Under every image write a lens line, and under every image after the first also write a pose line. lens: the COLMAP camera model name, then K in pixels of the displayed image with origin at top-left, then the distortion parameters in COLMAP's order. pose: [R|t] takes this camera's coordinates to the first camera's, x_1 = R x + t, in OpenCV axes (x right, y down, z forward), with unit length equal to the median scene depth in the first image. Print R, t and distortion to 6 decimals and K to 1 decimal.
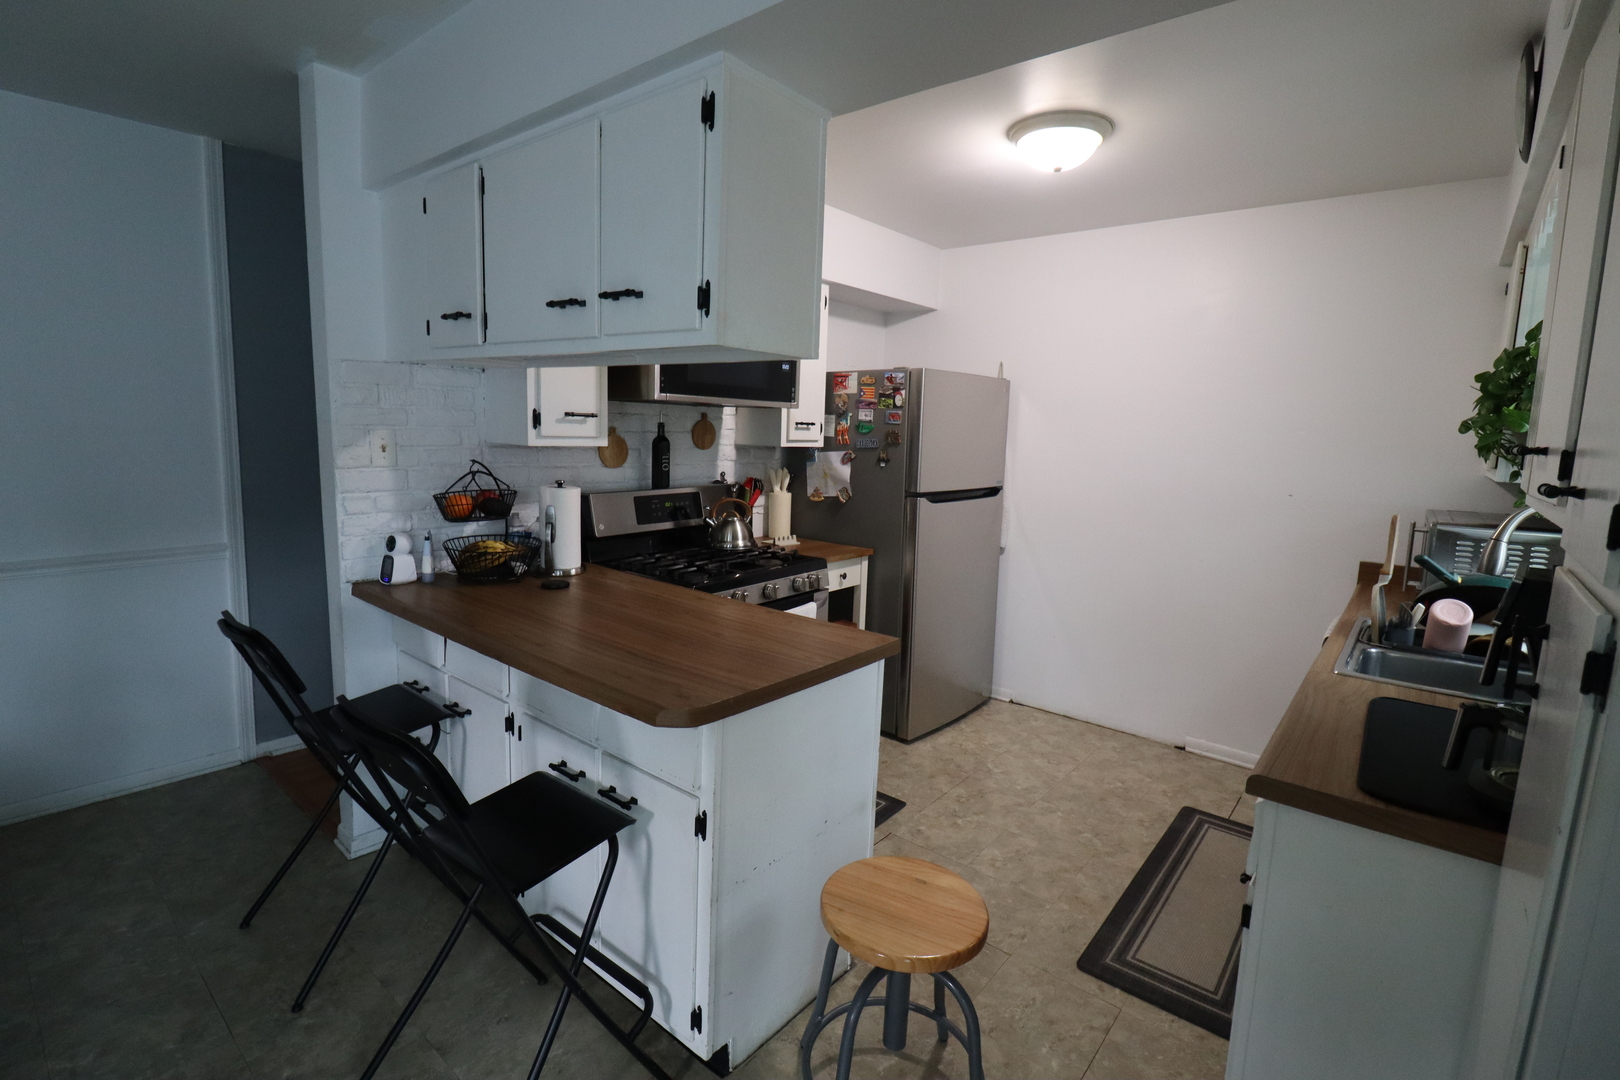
lens RADIAL K [[751.6, 0, 819.1], [0, 751.6, 530.1], [0, 0, 1]] dist [0.002253, -0.018702]
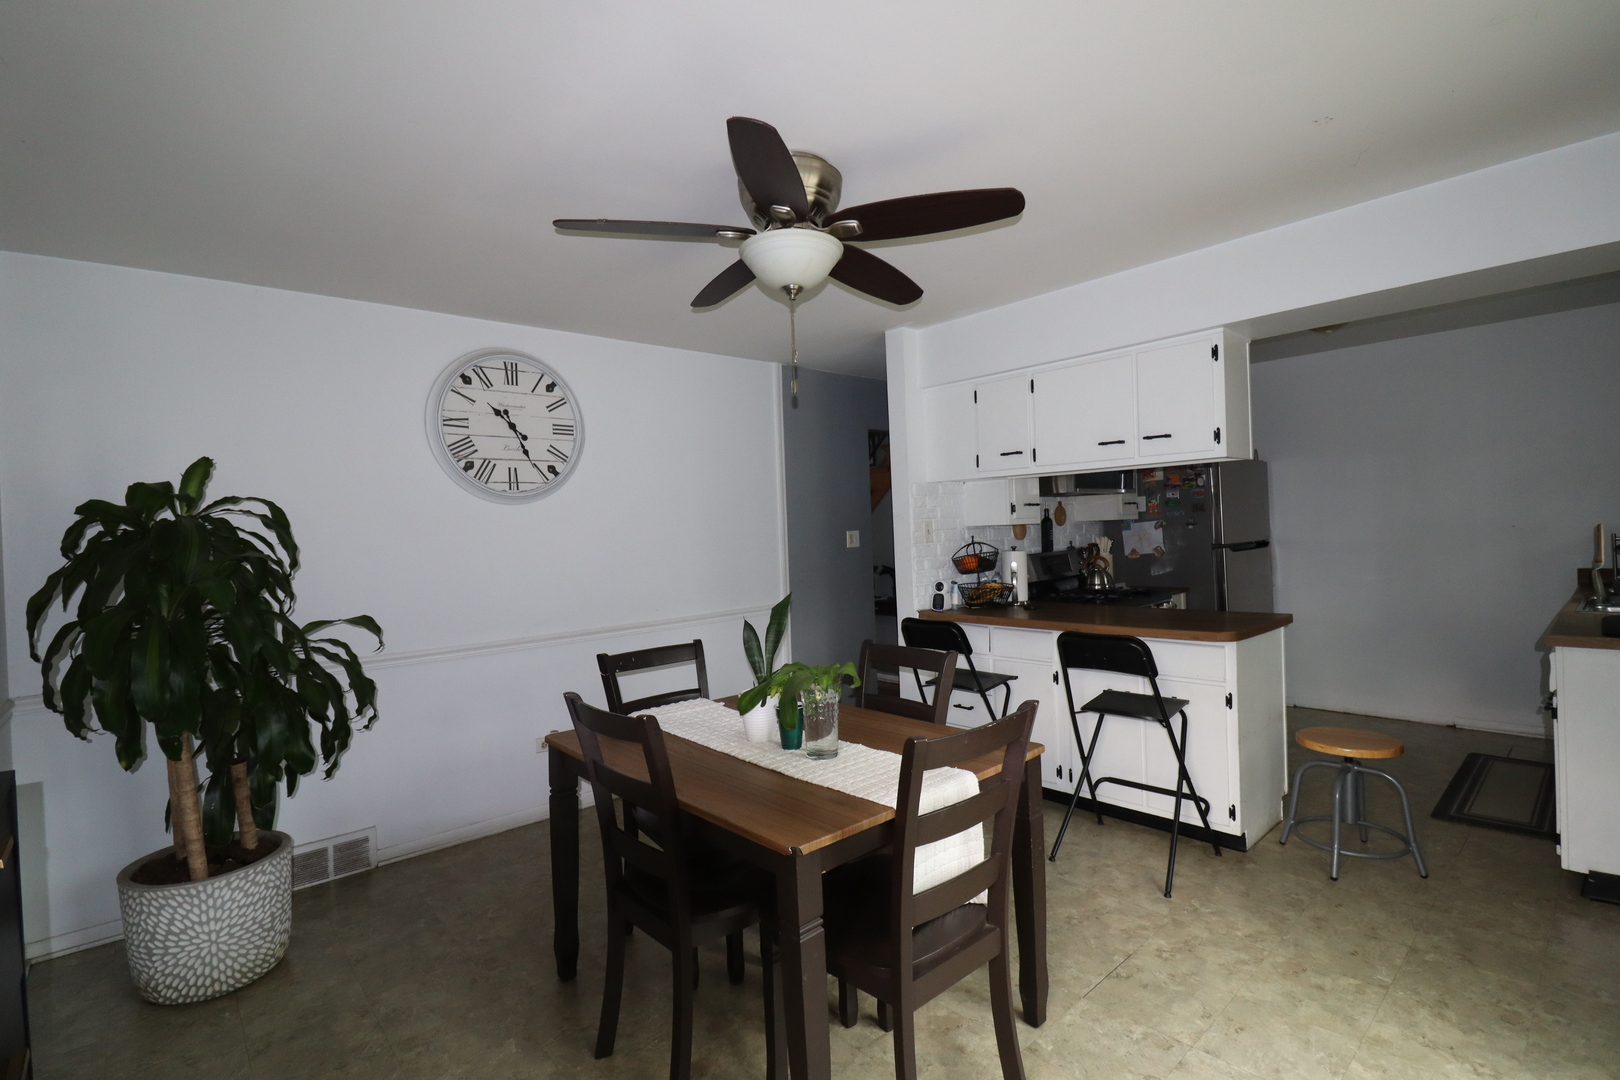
lens RADIAL K [[751.6, 0, 819.1], [0, 751.6, 530.1], [0, 0, 1]] dist [0.002253, -0.018702]
pose [[0.985520, -0.074049, -0.152532, -0.485975], [0.052851, 0.988934, -0.138625, 0.096114], [0.161109, 0.128556, 0.978528, -0.620153]]
